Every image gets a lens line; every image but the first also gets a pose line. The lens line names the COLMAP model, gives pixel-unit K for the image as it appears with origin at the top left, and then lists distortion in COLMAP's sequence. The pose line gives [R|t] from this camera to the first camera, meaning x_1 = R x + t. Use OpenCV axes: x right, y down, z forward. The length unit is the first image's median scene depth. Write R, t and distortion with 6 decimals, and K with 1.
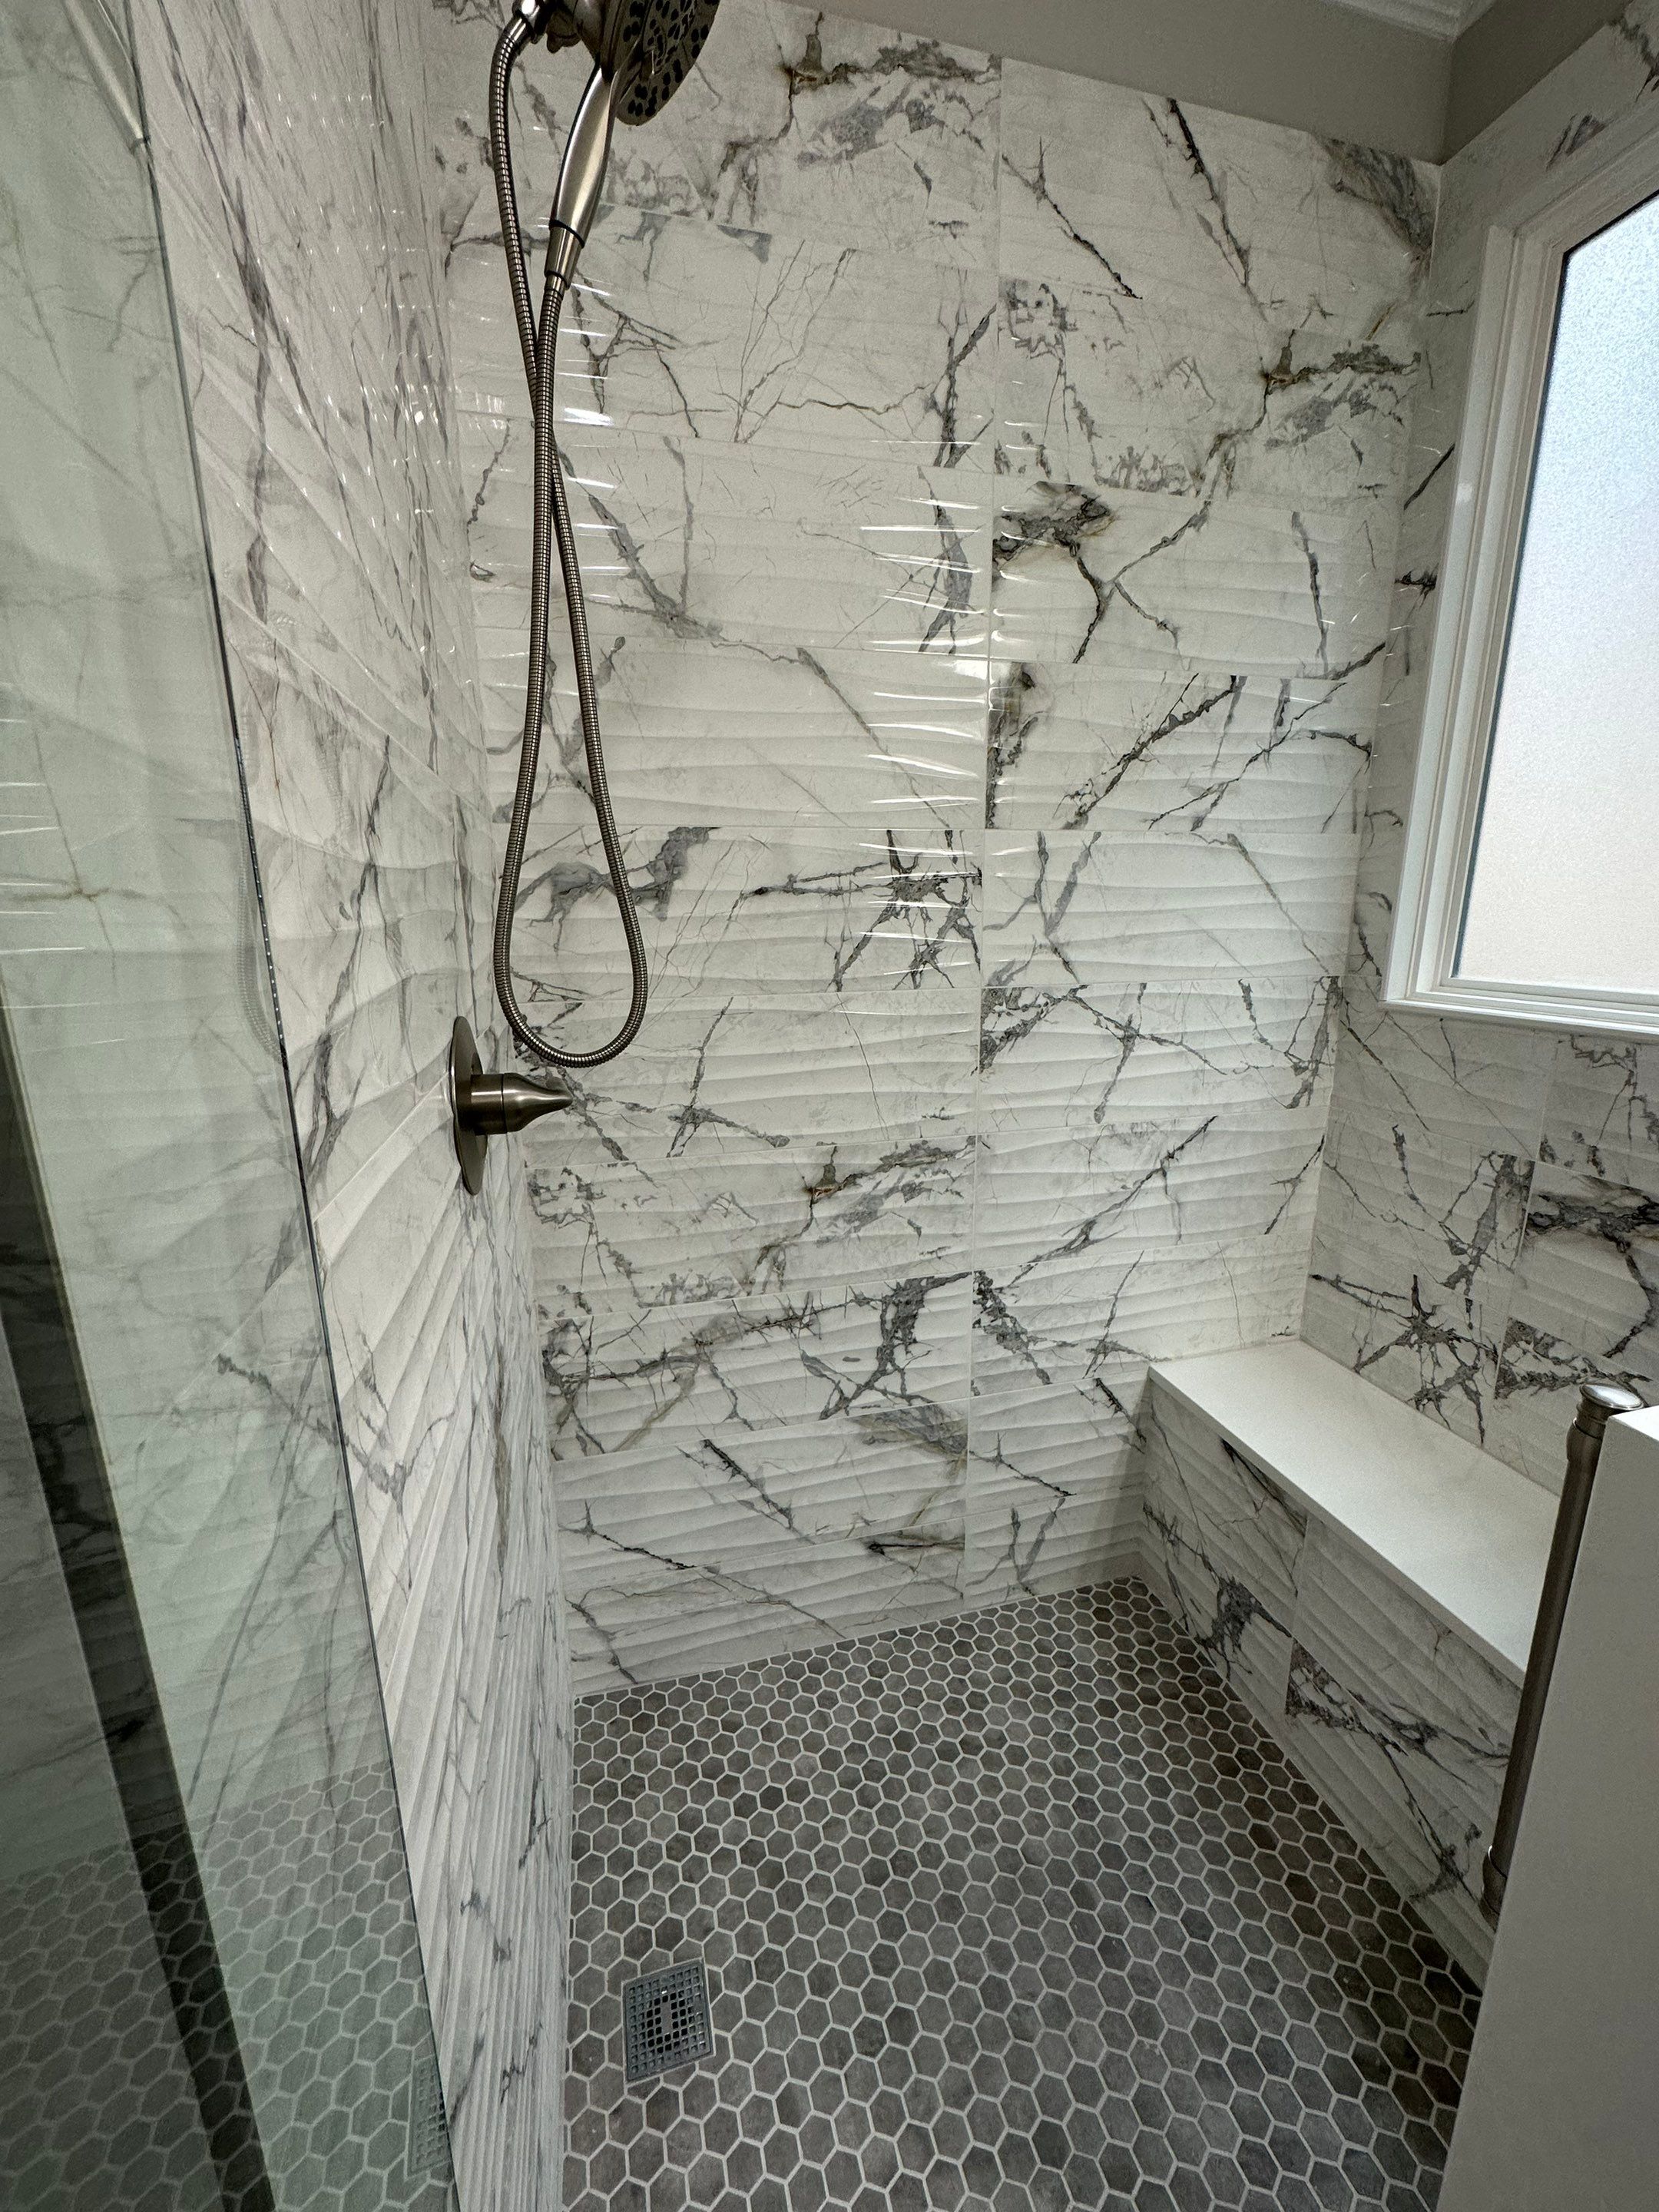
lens RADIAL K [[882.7, 0, 830.5], [0, 882.7, 1112.3], [0, 0, 1]] dist [-0.004627, 0.001570]
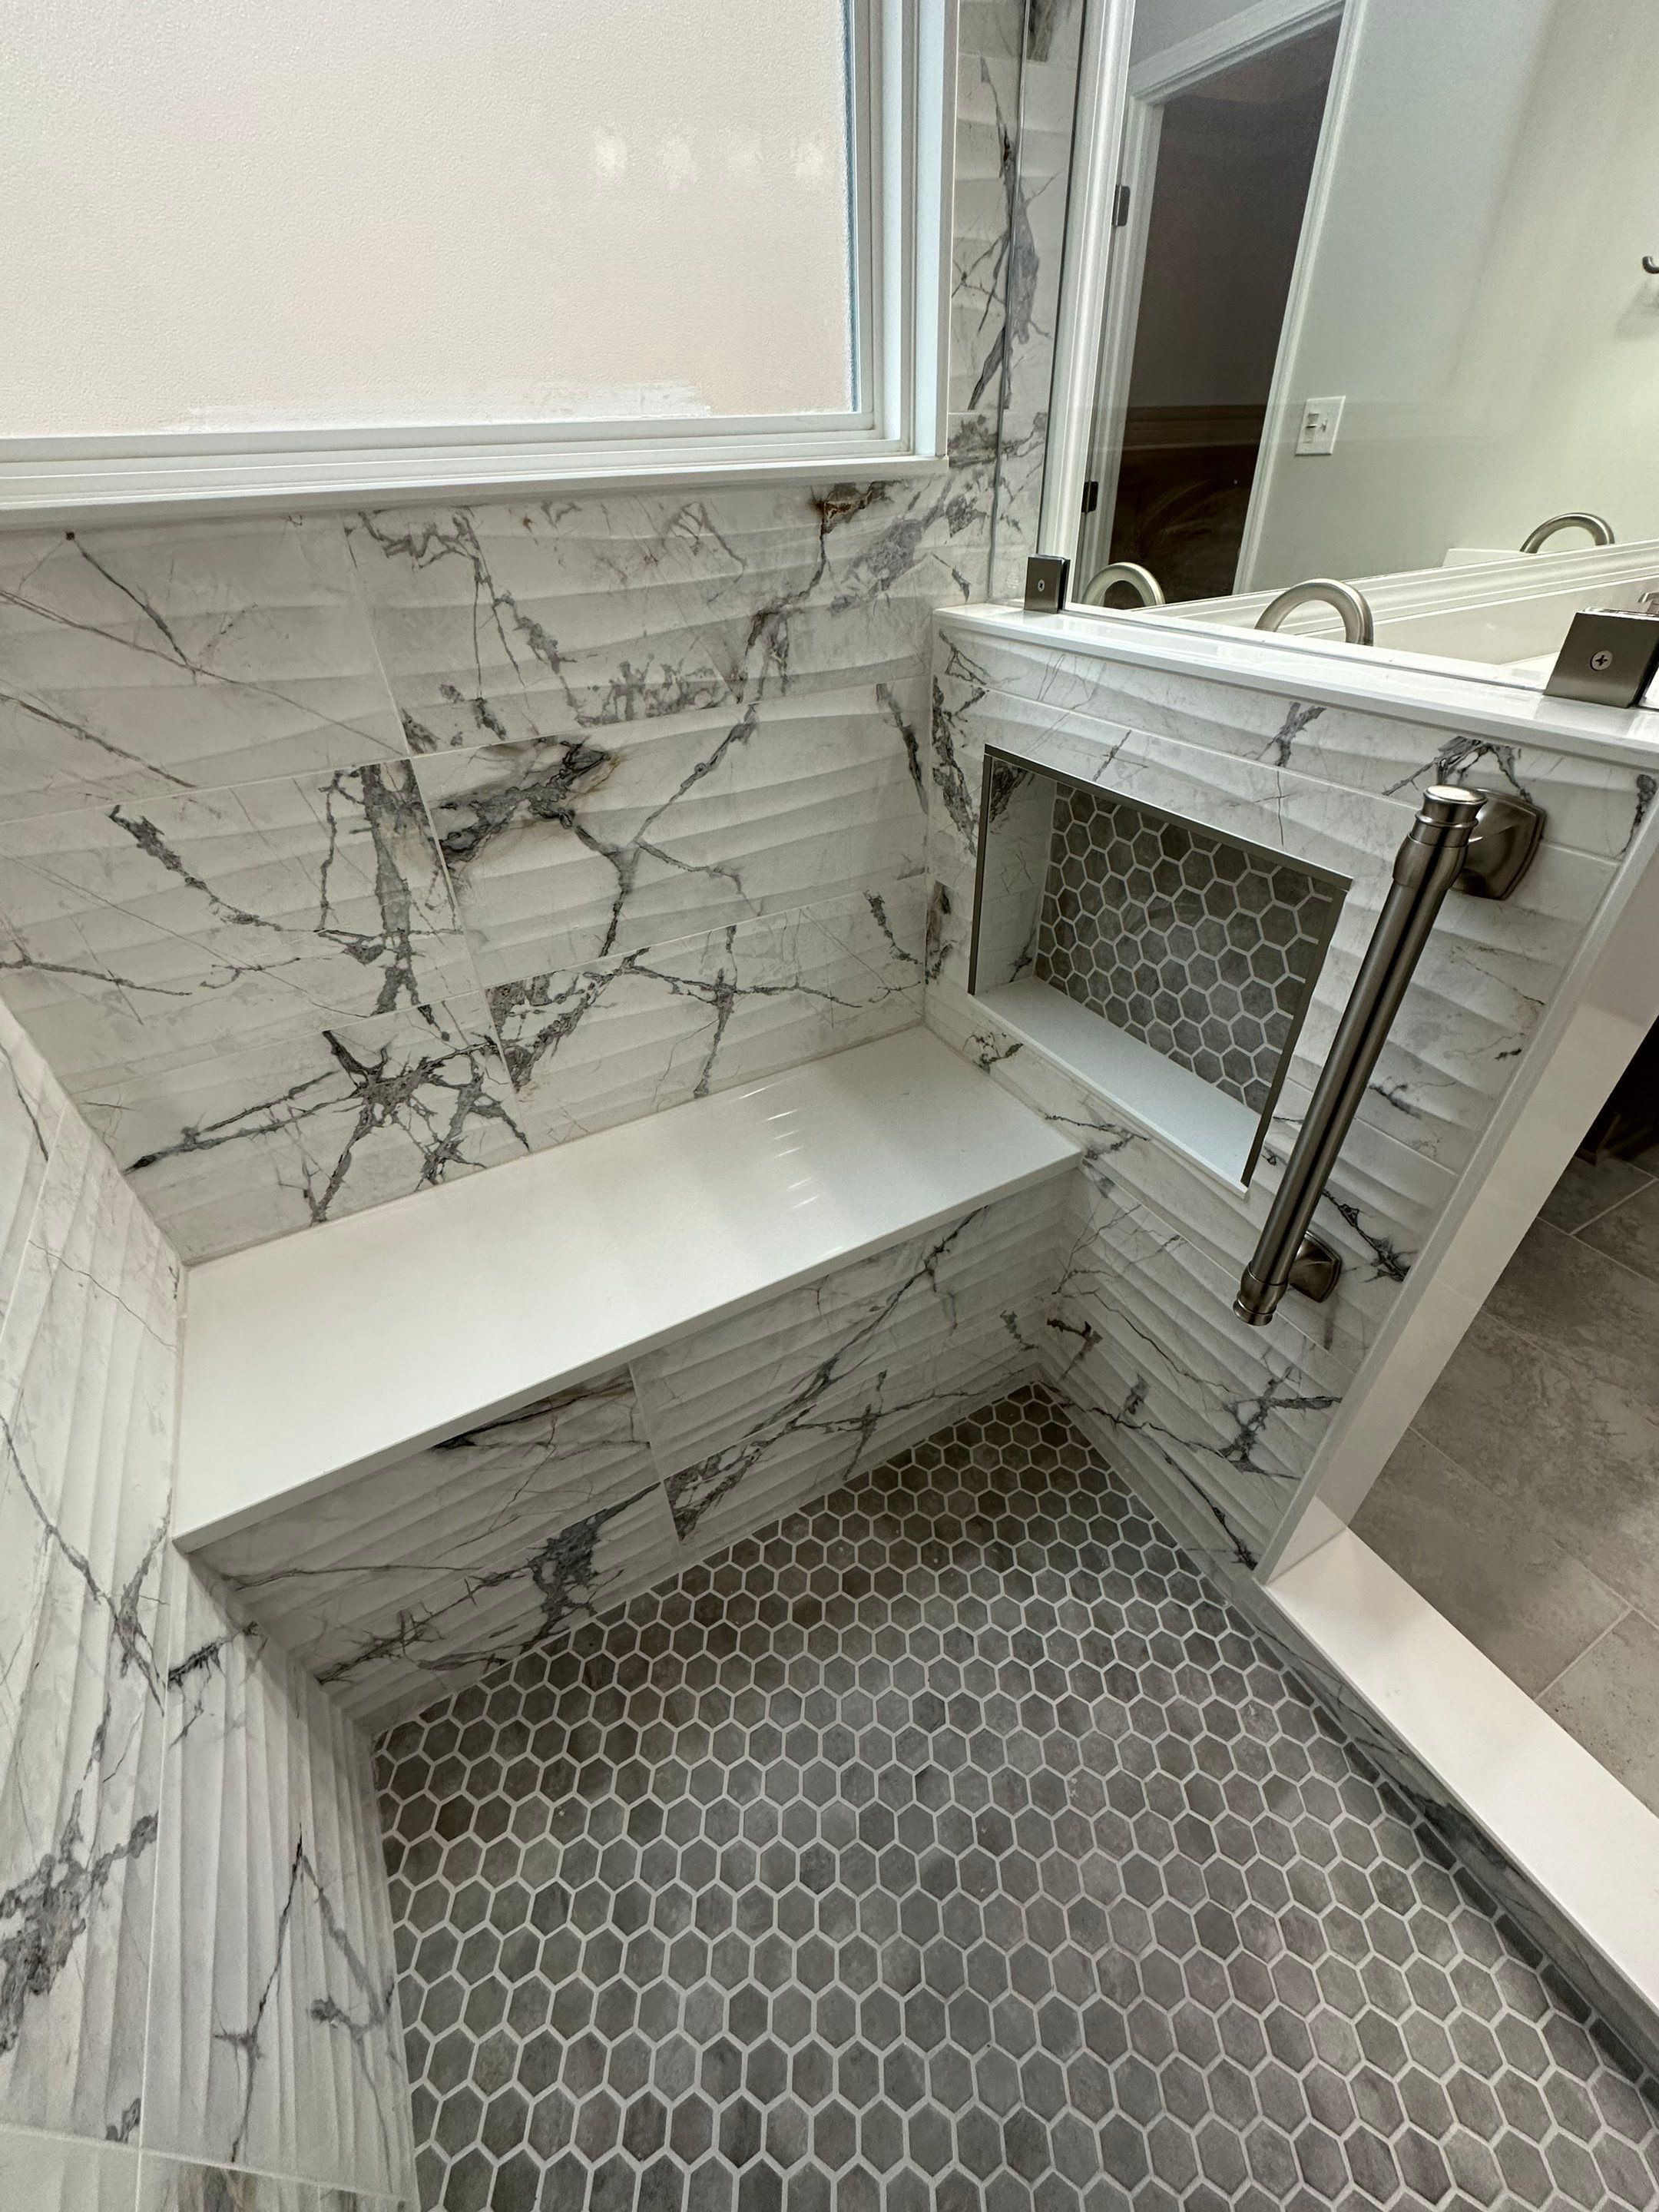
lens RADIAL K [[882.7, 0, 829.5], [0, 882.7, 1105.8], [0, 0, 1]] dist [-0.004627, 0.001570]
pose [[-0.237810, -0.563597, 0.791078, 0.076060], [0.258215, 0.748454, 0.610854, -0.060959], [-0.936361, 0.349535, -0.032460, 0.751741]]
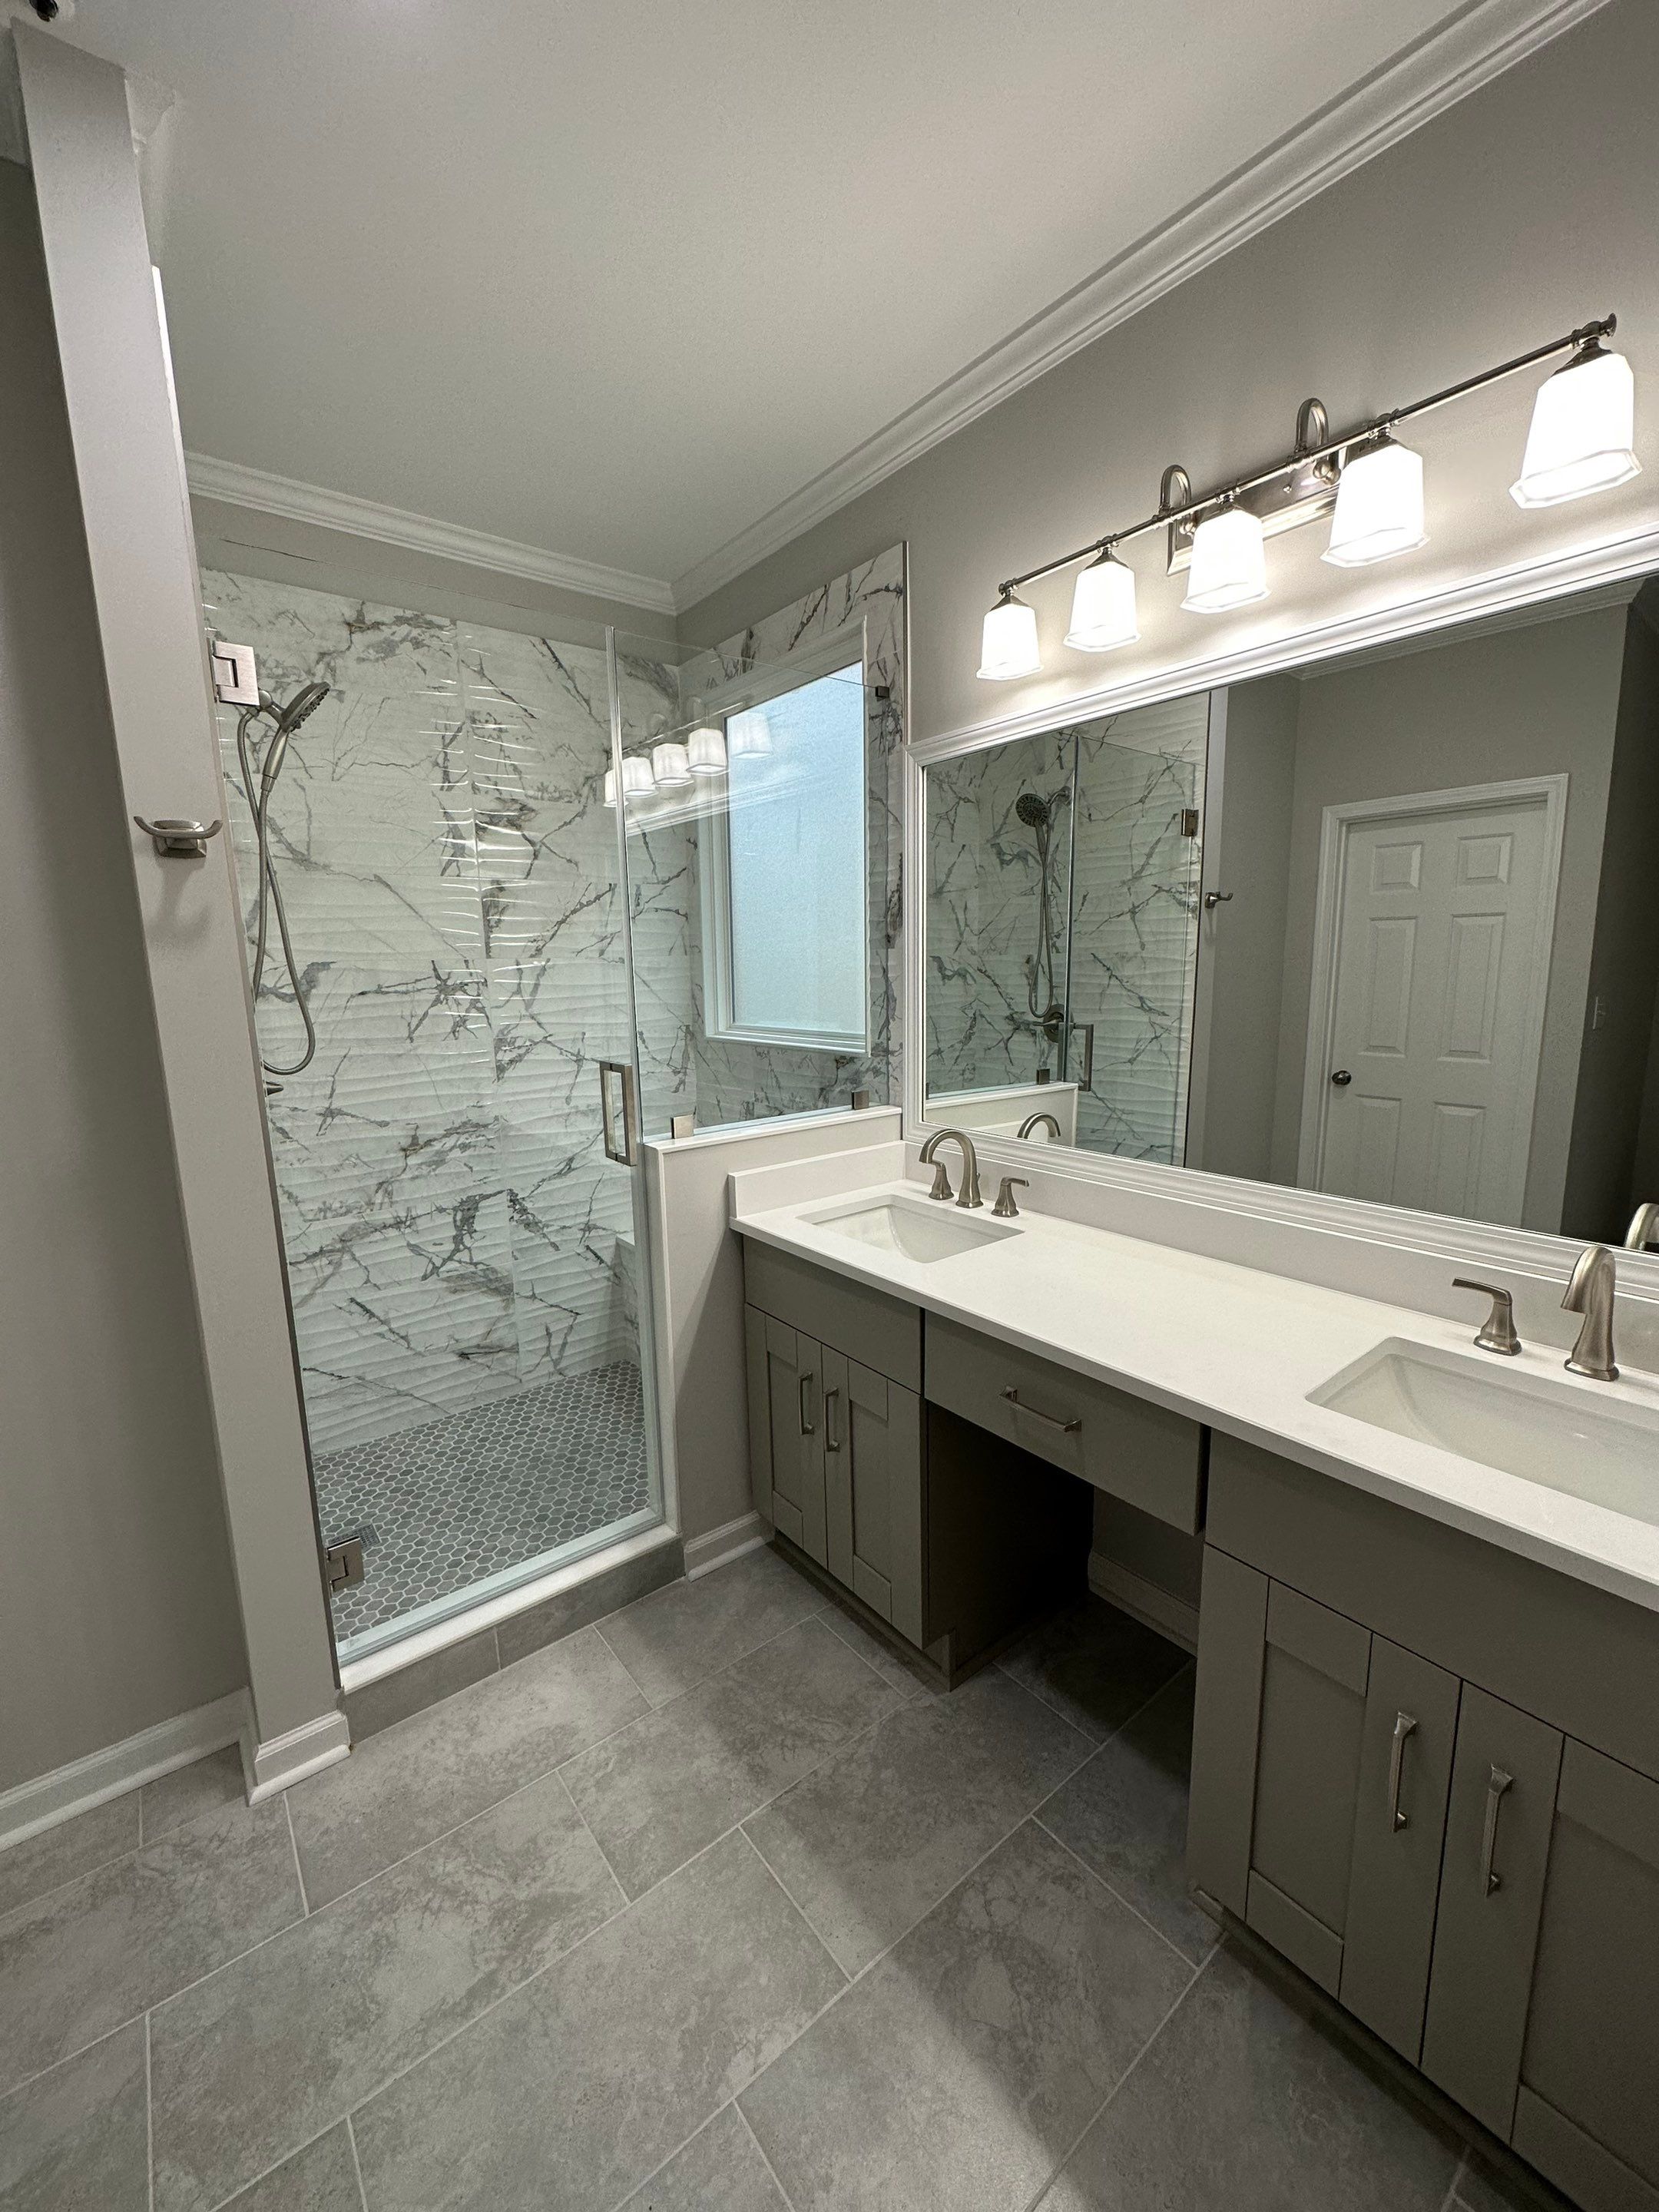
lens RADIAL K [[882.7, 0, 828.3], [0, 882.7, 1109.9], [0, 0, 1]] dist [-0.004627, 0.001570]
pose [[0.917473, -0.075619, 0.390546, 0.077455], [0.101633, 0.993742, -0.046344, 0.181999], [-0.384597, 0.082211, 0.919416, -1.061599]]
